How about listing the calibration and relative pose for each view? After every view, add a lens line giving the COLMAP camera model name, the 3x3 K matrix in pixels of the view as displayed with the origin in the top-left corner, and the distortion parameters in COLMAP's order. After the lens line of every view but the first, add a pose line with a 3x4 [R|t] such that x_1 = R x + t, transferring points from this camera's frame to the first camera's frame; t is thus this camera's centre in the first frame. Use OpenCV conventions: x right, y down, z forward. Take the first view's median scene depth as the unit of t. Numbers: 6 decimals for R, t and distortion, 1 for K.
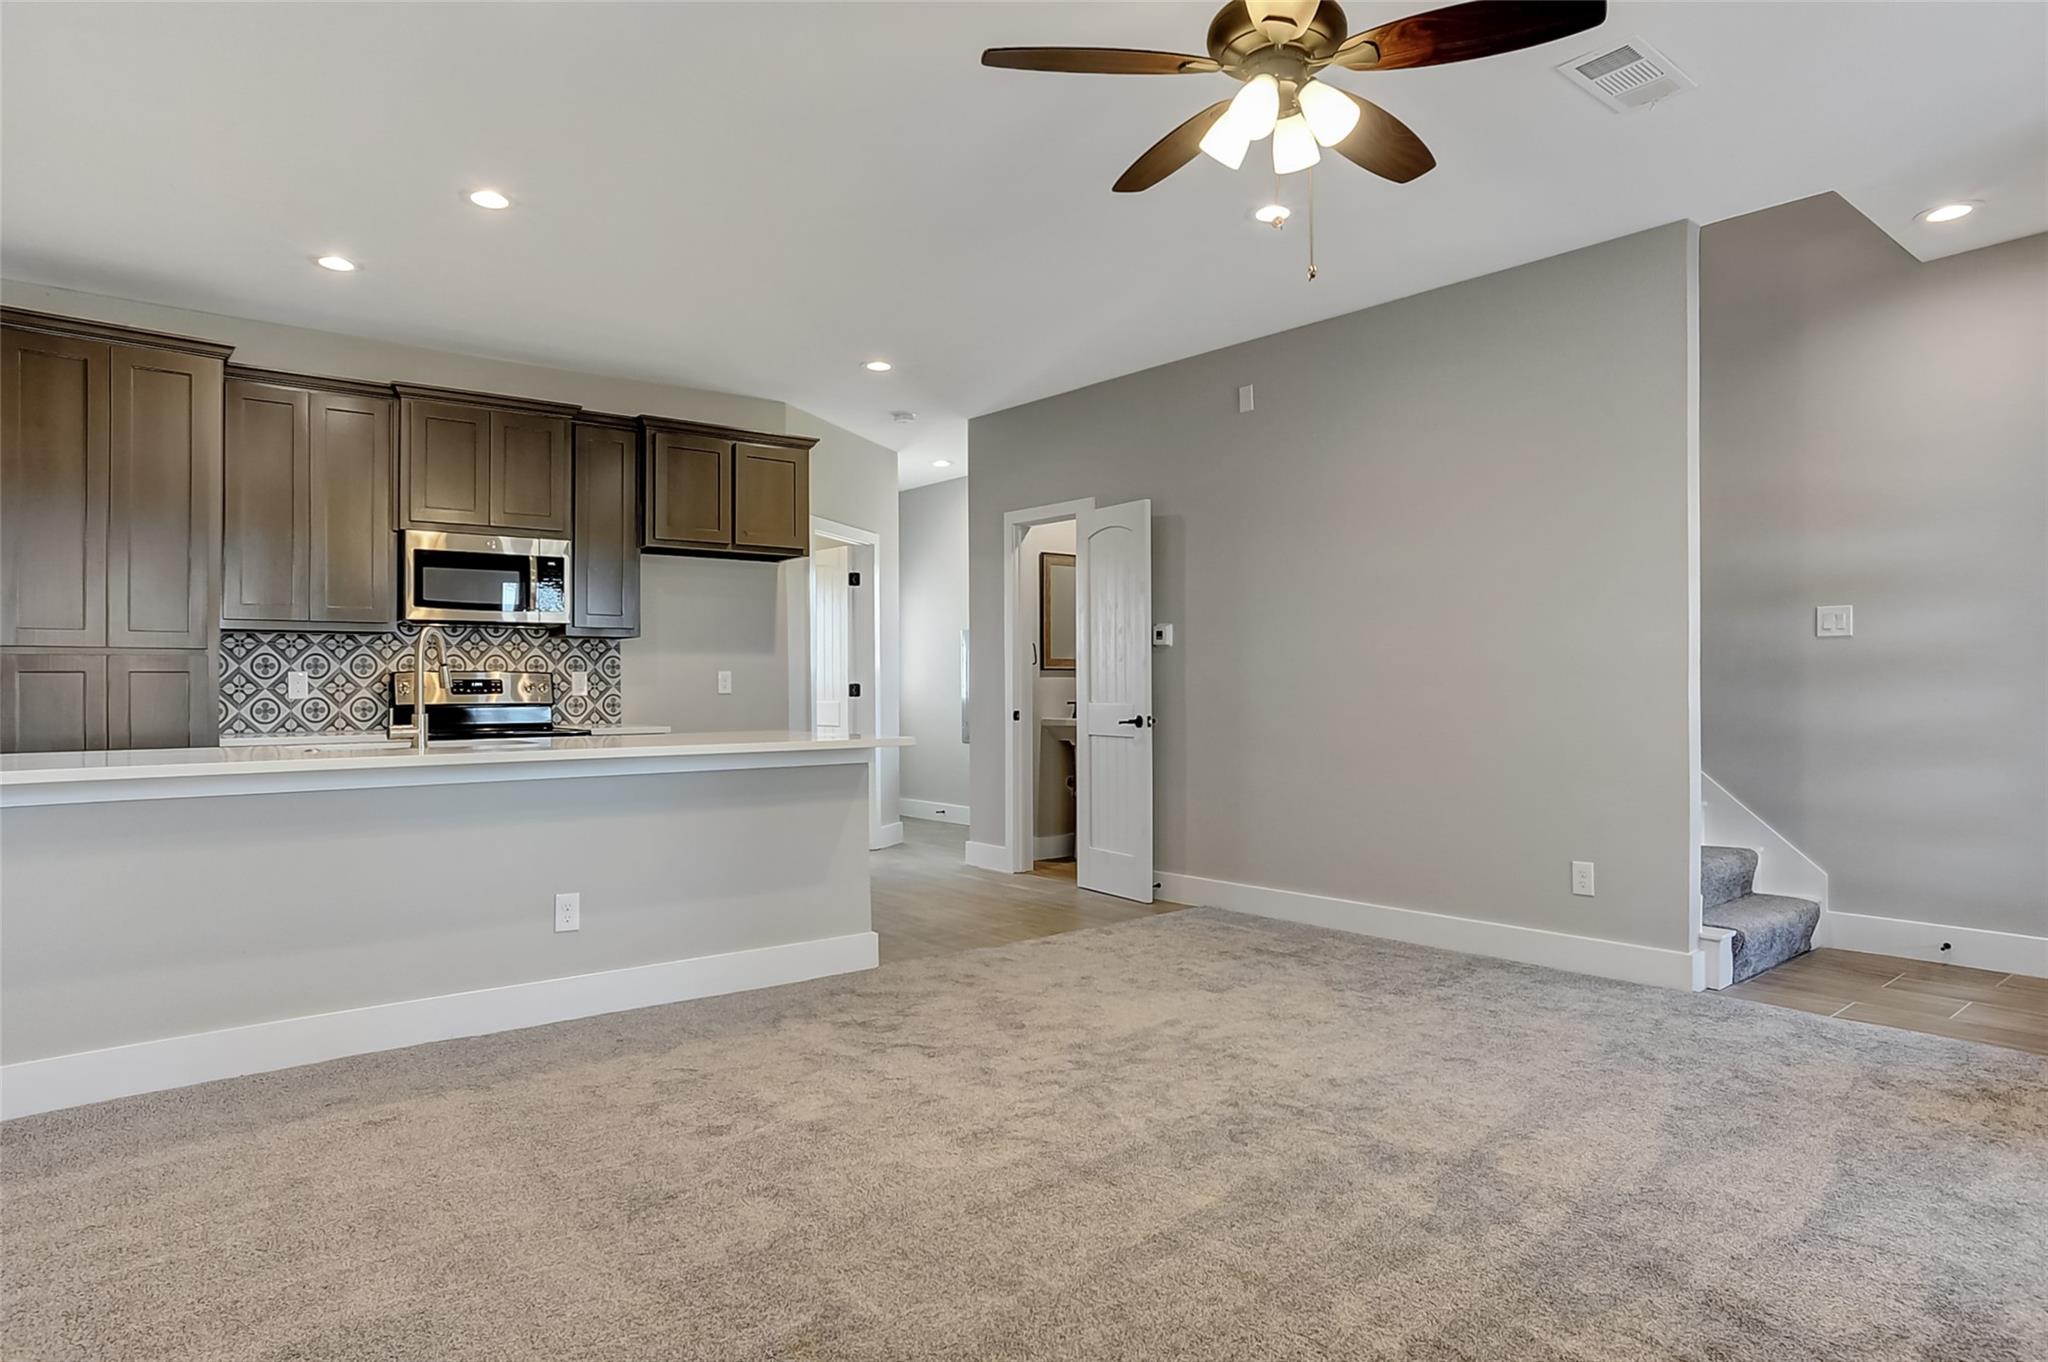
lens RADIAL K [[1208.3, 0, 1024.0], [0, 1208.3, 681.0], [0, 0, 1]] dist [-0.002102, -0.000133]
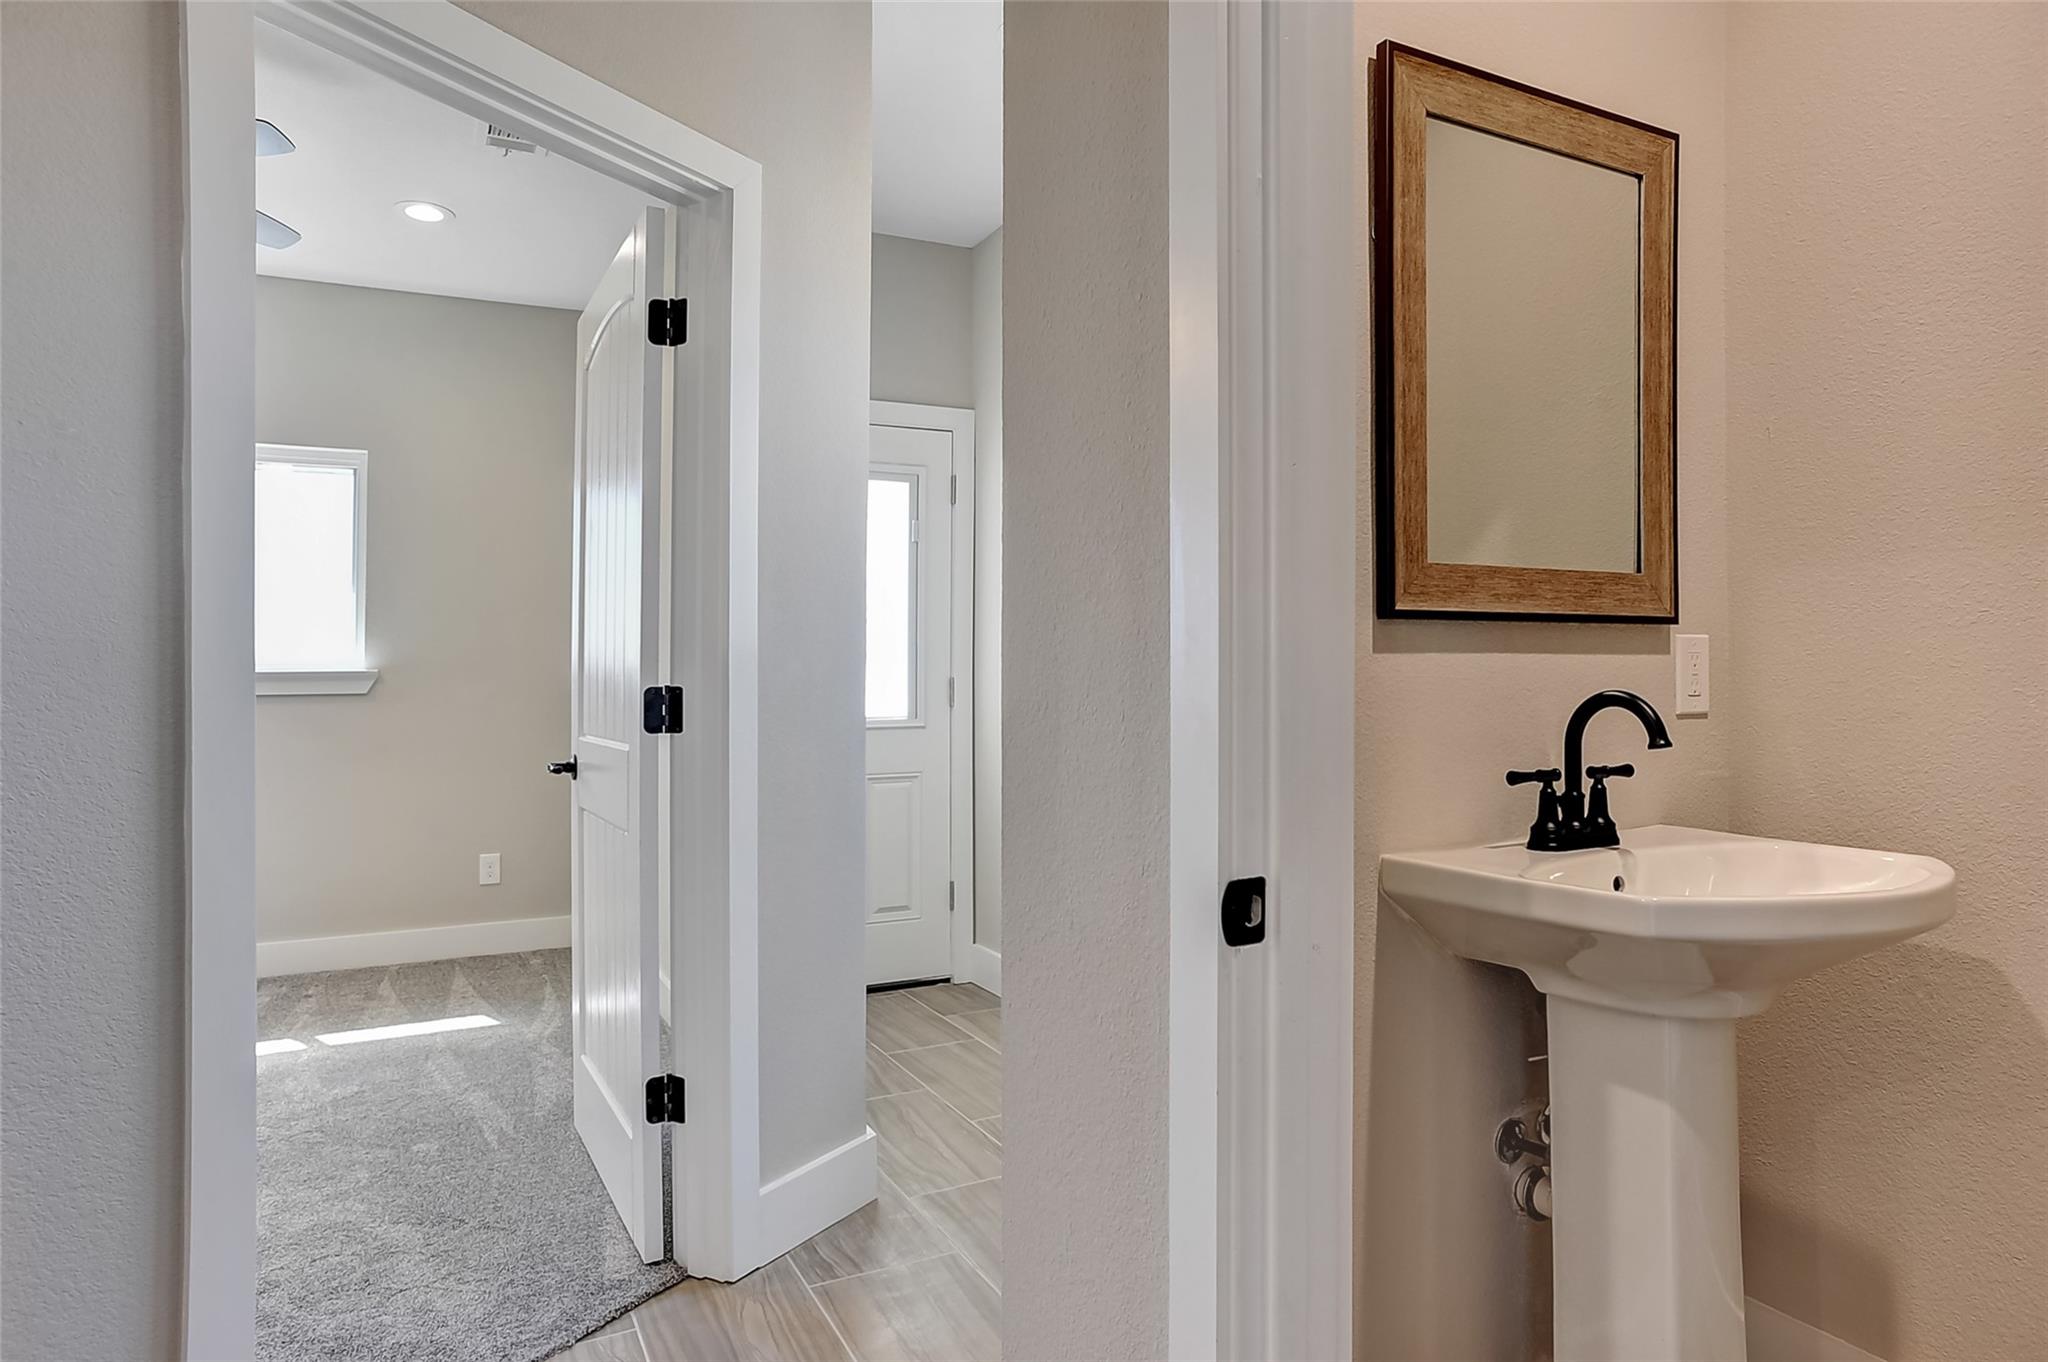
lens RADIAL K [[1208.3, 0, 1024.0], [0, 1208.3, 681.0], [0, 0, 1]] dist [-0.002102, -0.000133]
pose [[0.976597, -0.002938, -0.215056, -0.001549], [0.001927, 0.999986, -0.004914, 0.004278], [0.215067, 0.004385, 0.976589, 1.093661]]
